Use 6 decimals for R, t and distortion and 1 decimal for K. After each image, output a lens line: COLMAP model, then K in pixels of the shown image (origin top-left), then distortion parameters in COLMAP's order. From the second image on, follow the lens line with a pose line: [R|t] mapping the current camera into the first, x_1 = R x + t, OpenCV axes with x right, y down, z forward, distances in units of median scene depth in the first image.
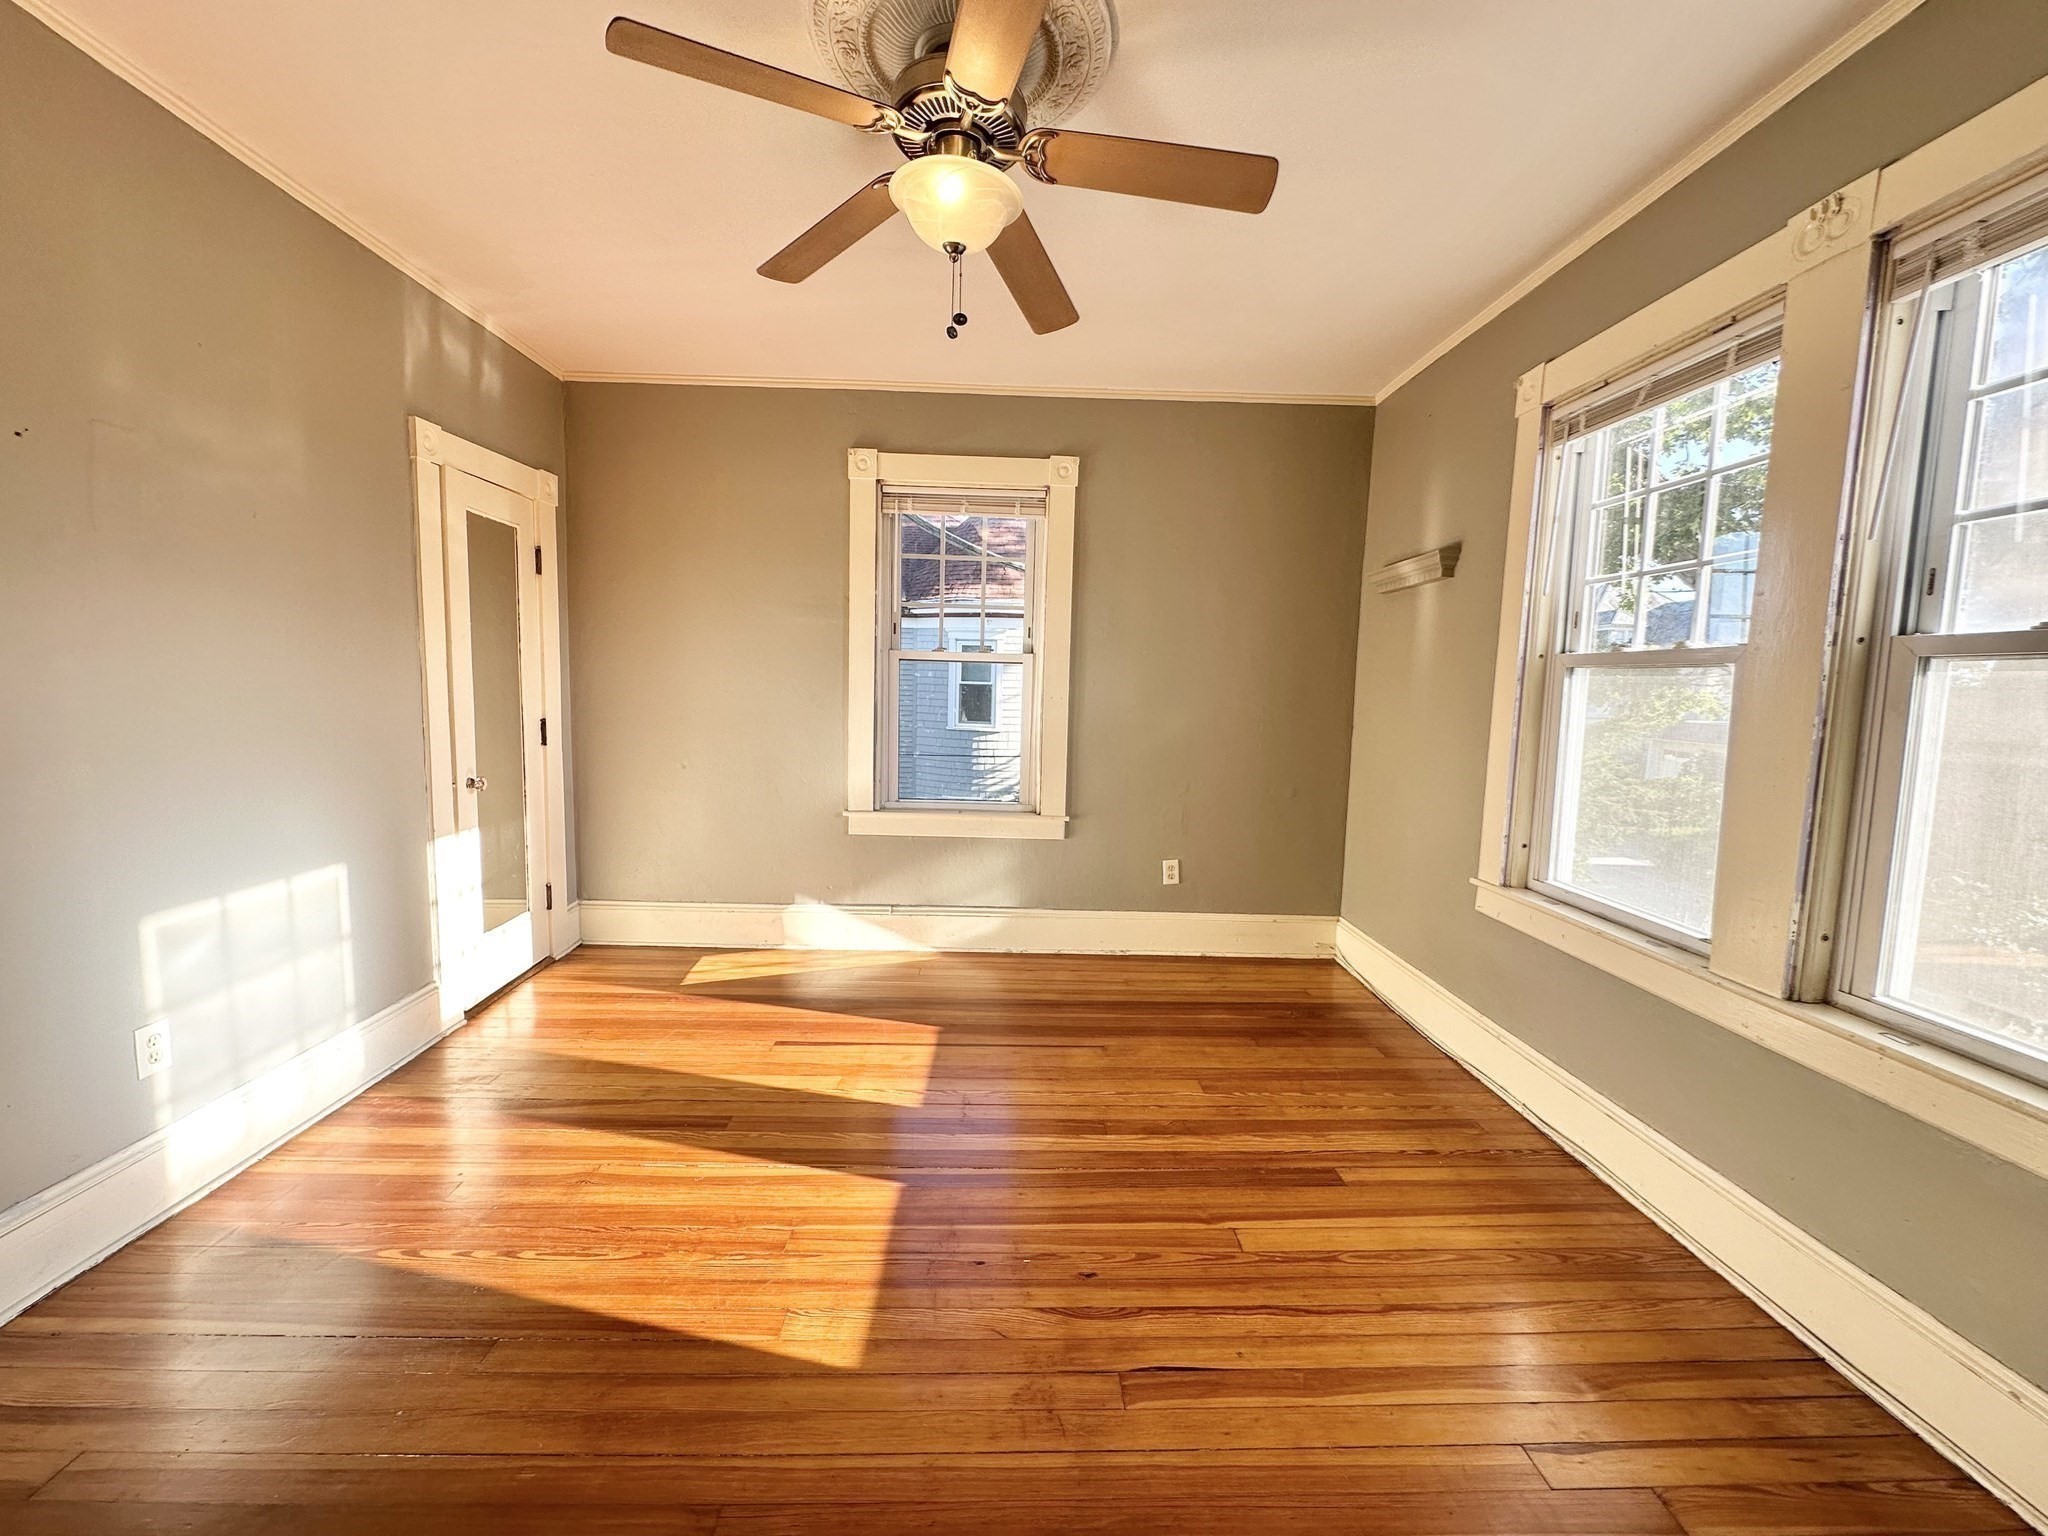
lens RADIAL K [[820.1, 0, 1022.1], [0, 820.1, 765.4], [0, 0, 1]] dist [-0.000356, -0.000070]
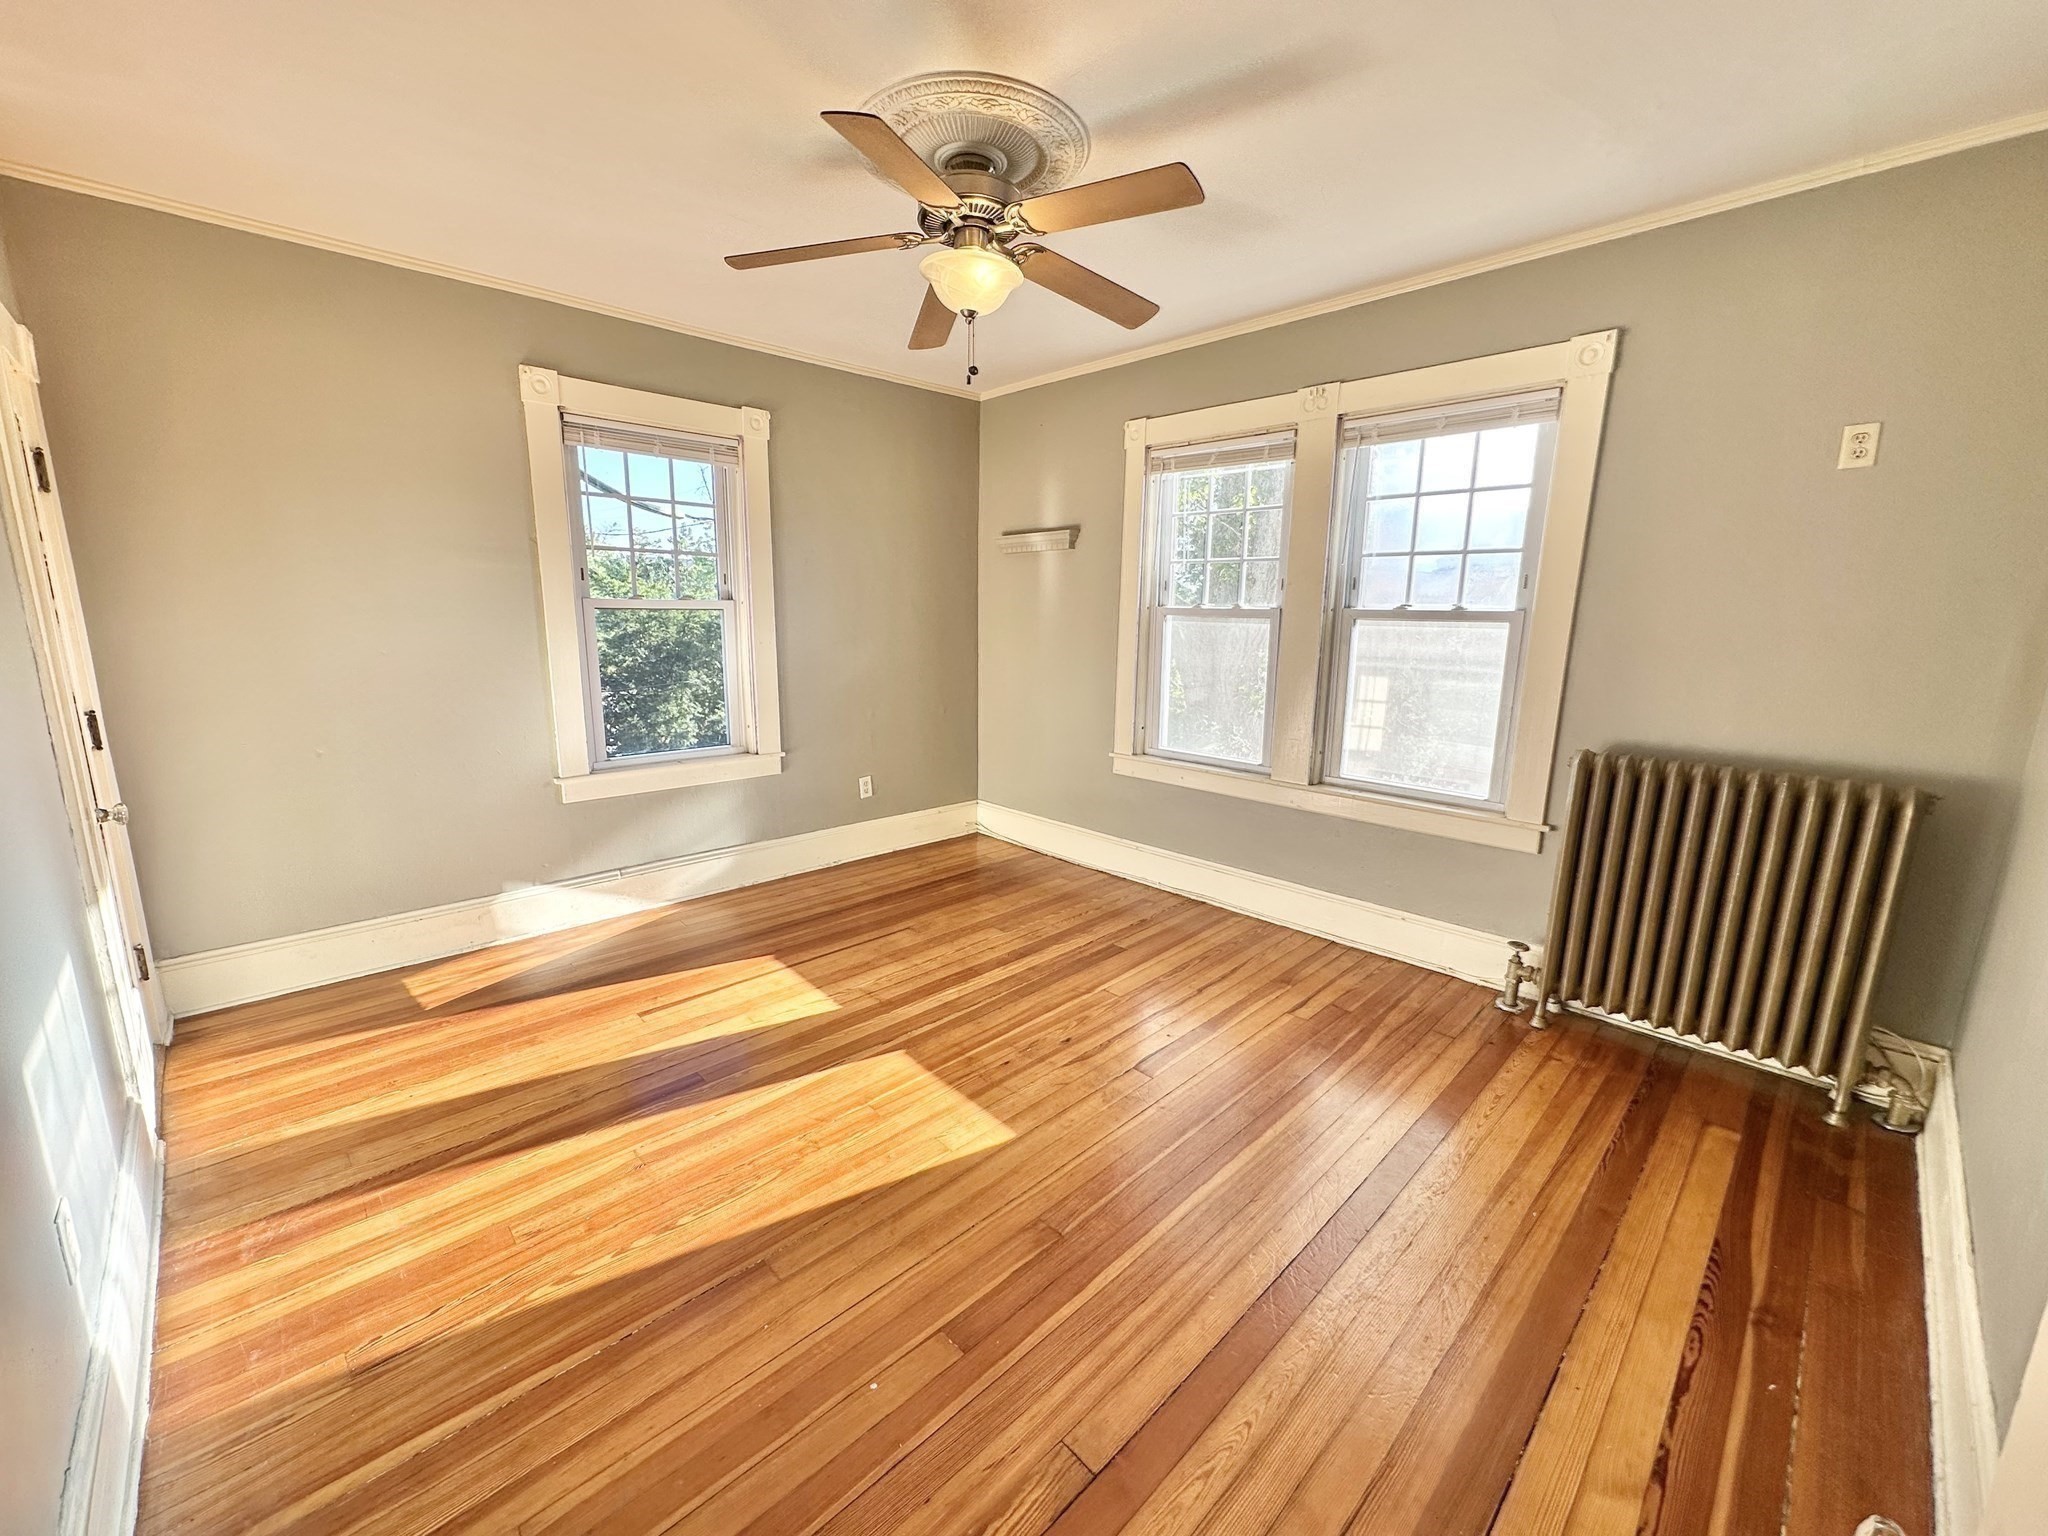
lens RADIAL K [[820.1, 0, 1026.0], [0, 820.1, 766.5], [0, 0, 1]] dist [-0.000356, -0.000070]
pose [[0.735207, -0.146316, 0.661863, -0.599757], [0.074032, 0.987917, 0.136160, -0.060042], [-0.673788, -0.051107, 0.737155, -0.027103]]
